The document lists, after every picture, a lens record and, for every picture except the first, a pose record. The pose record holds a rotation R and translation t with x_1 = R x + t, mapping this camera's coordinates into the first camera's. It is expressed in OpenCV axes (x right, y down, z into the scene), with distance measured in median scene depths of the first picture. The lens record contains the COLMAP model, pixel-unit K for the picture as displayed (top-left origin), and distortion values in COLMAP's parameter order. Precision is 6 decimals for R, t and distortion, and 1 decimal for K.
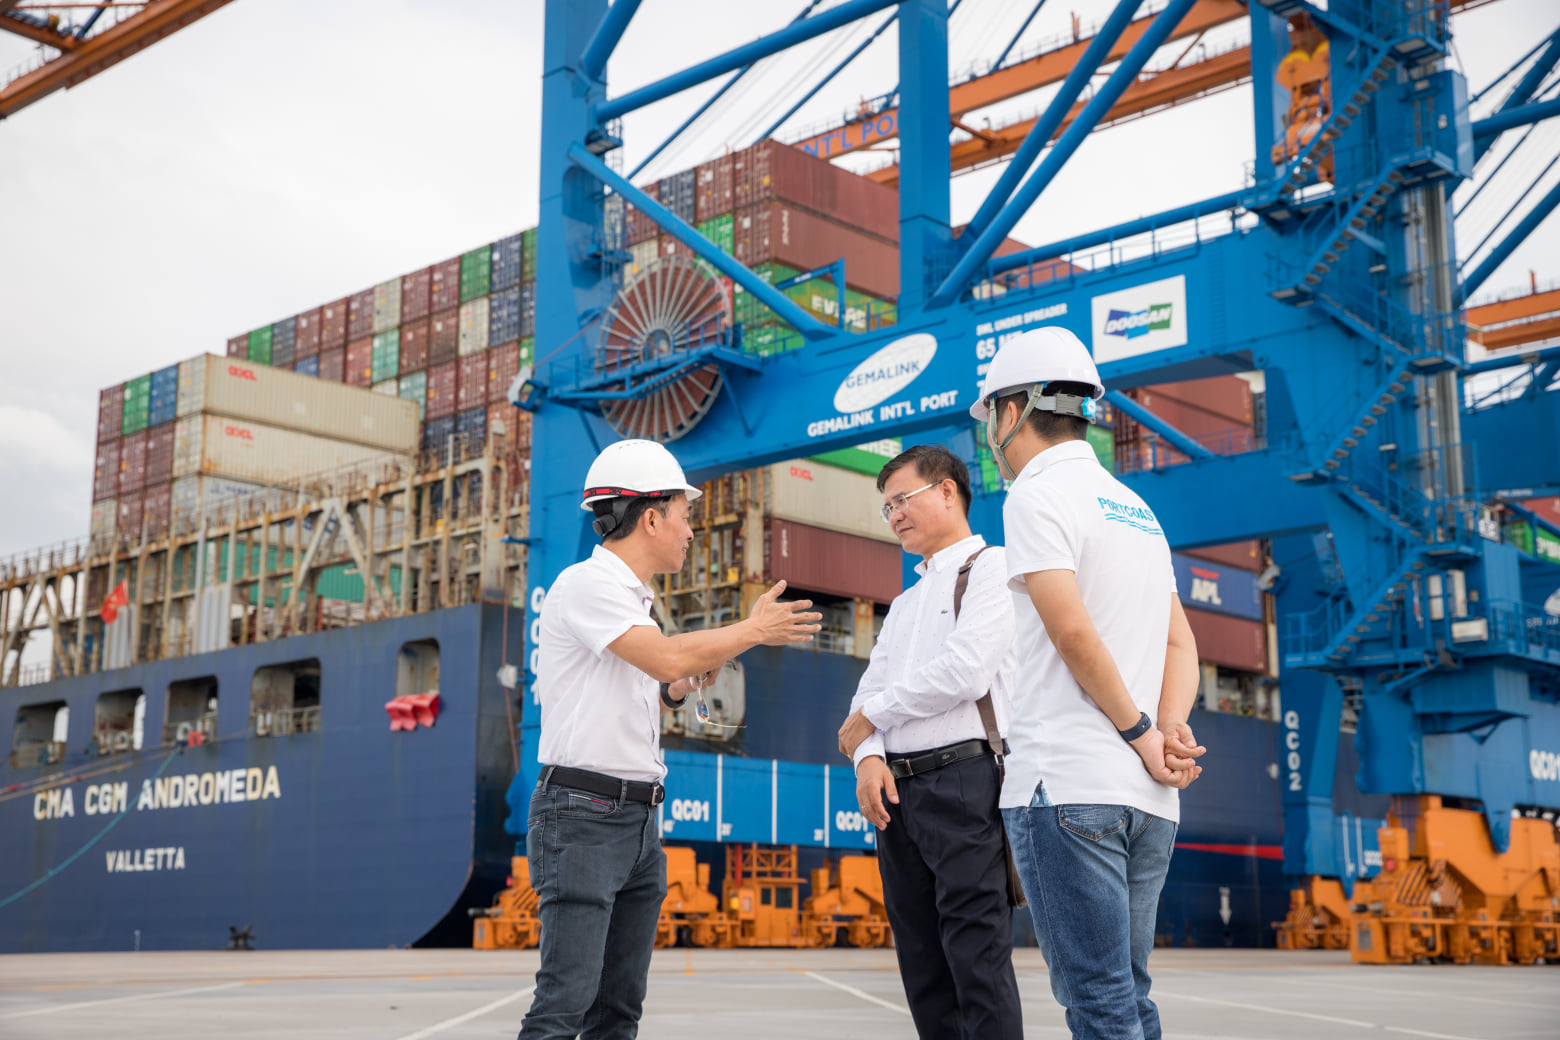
lens RADIAL K [[1961.8, 0, 780.0], [0, 1961.8, 520.0], [0, 0, 1]] dist [0.060763, -0.003158]
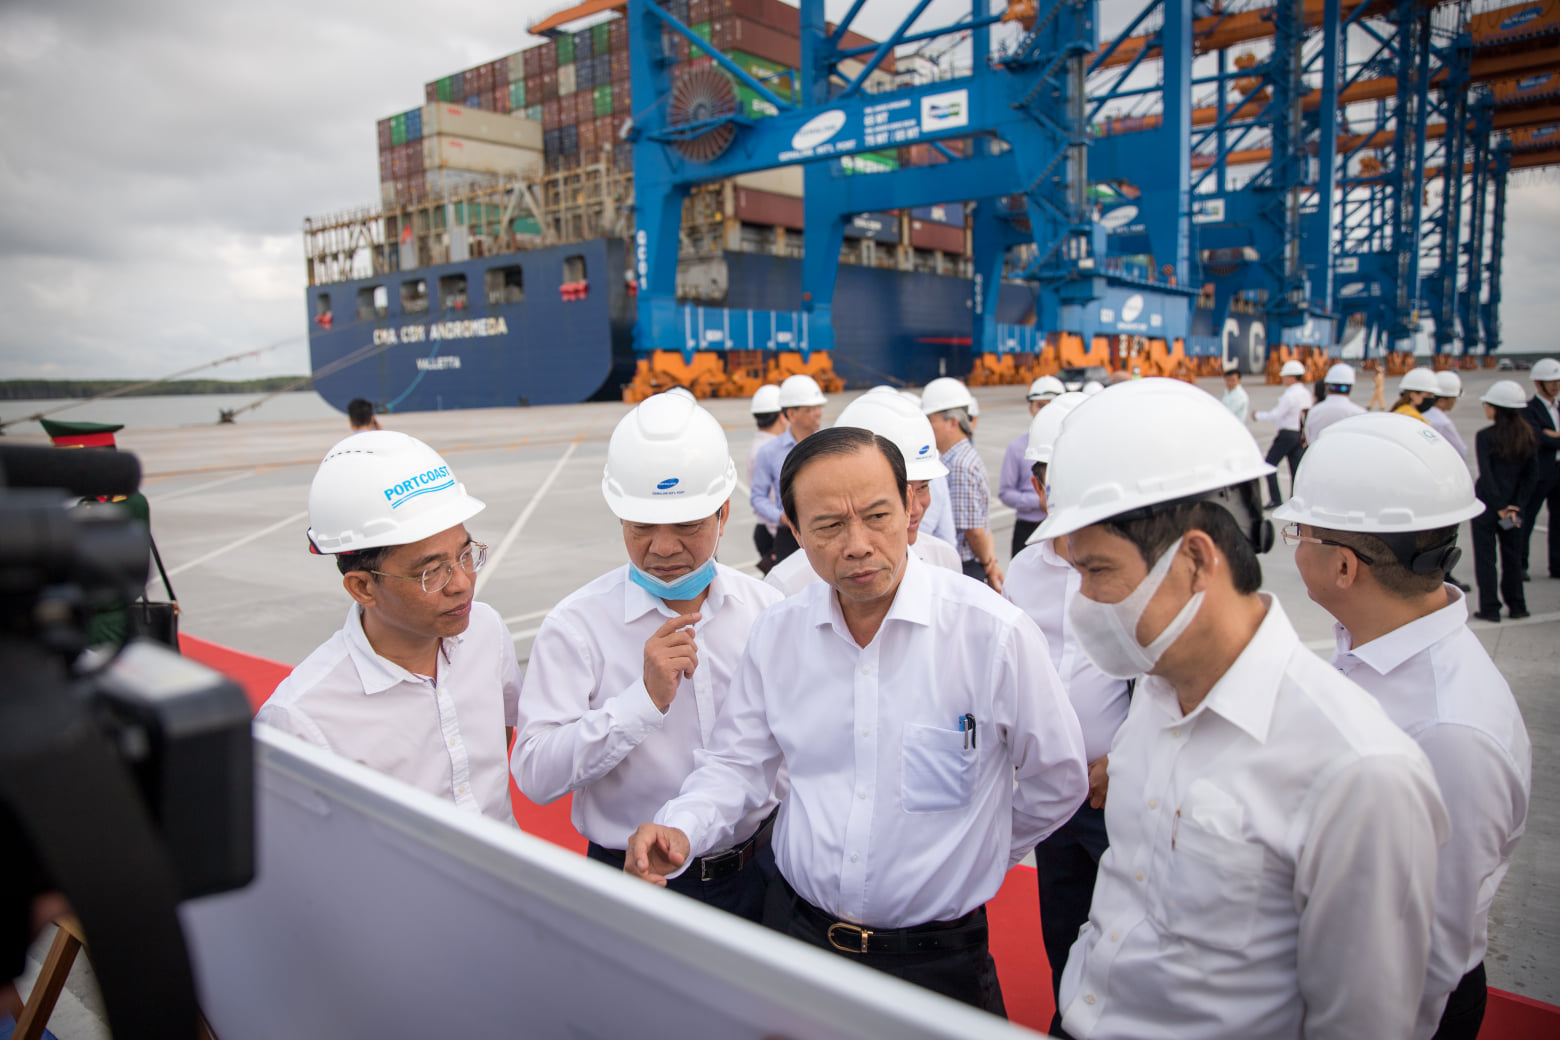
lens RADIAL K [[1042.5, 0, 780.0], [0, 1042.5, 520.0], [0, 0, 1]] dist [-0.075303, 0.001312]
pose [[0.995545, -0.041113, 0.084857, -0.062366], [0.010197, 0.941603, 0.336571, -0.034391], [-0.093739, -0.334206, 0.937827, -0.105927]]
